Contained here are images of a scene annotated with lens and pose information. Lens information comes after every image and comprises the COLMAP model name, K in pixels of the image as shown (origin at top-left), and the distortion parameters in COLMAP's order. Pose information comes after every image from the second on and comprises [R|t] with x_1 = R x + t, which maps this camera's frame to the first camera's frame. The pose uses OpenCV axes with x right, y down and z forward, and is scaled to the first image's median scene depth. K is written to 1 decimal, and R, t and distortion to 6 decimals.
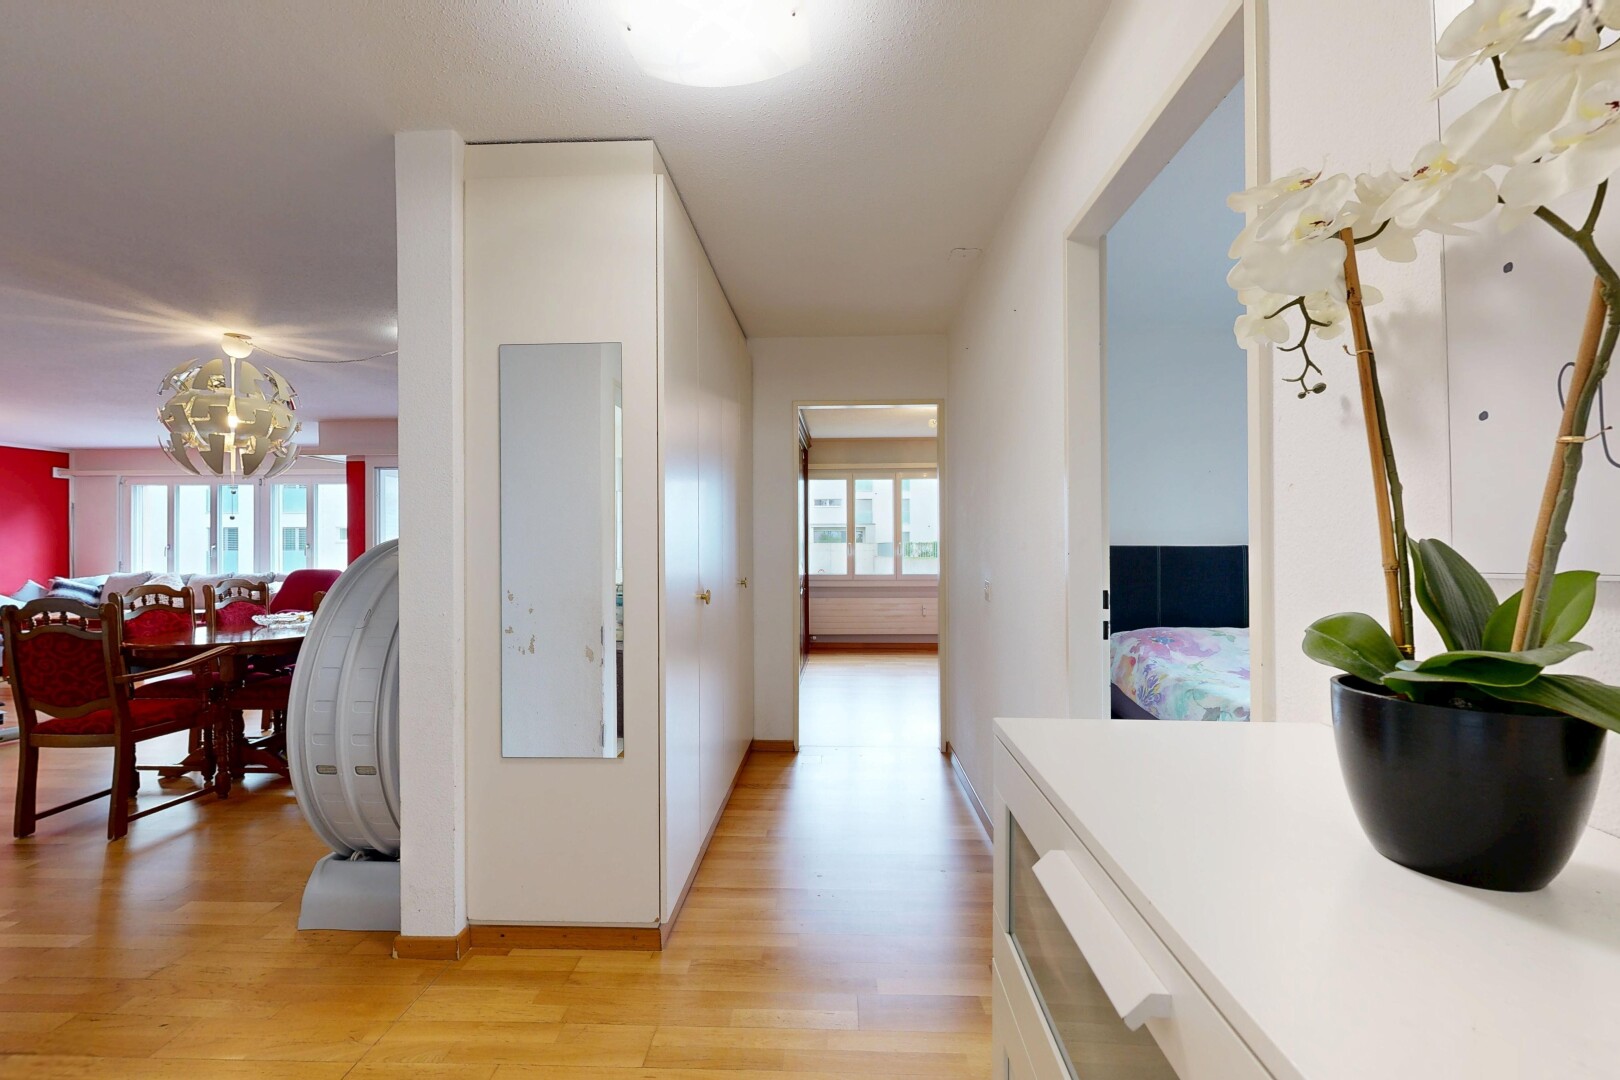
lens RADIAL K [[709.8, 0, 816.2], [0, 709.8, 539.2], [0, 0, 1]] dist [0.001214, 0.000092]
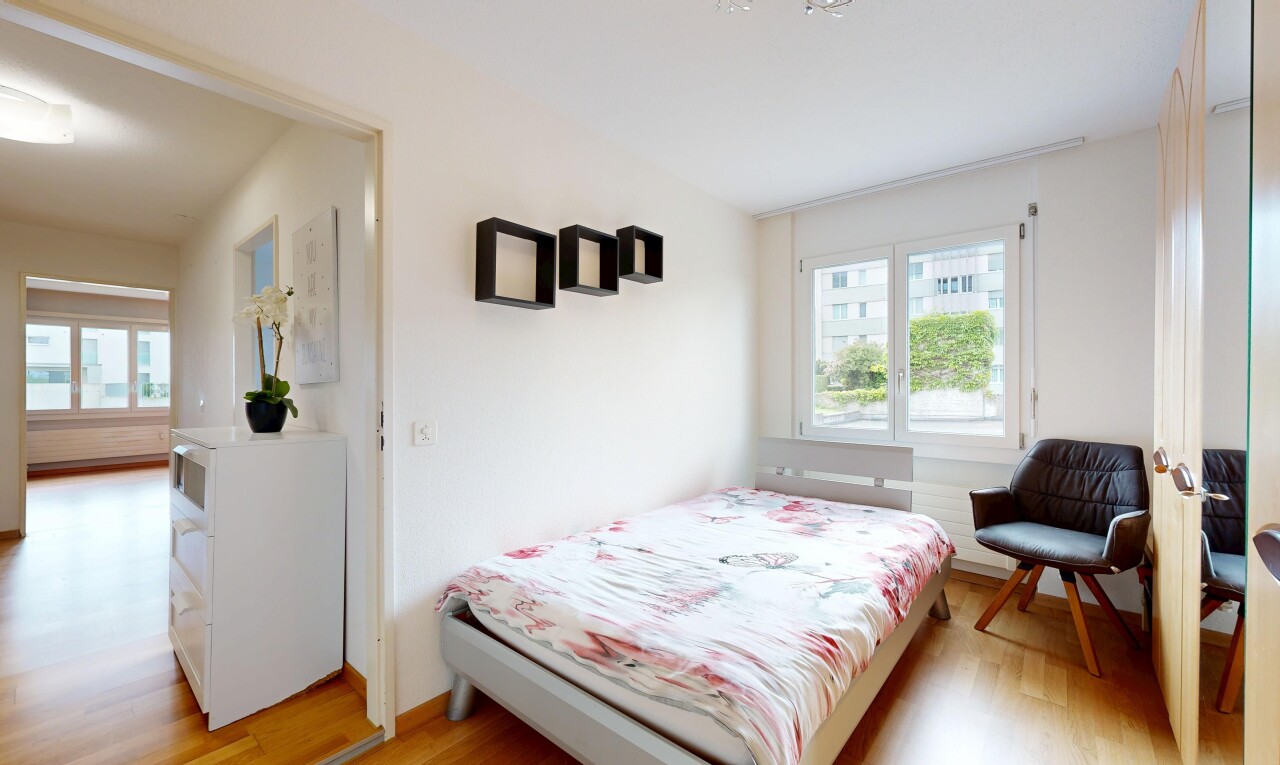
lens RADIAL K [[498.6, 0, 639.6], [0, 498.6, 383.7], [0, 0, 1]] dist [0.002502, 0.000223]
pose [[0.616550, 0.003522, 0.787308, -0.027552], [-0.005727, 0.999984, 0.000012, 0.003214], [-0.787295, -0.004516, 0.616560, -0.242366]]
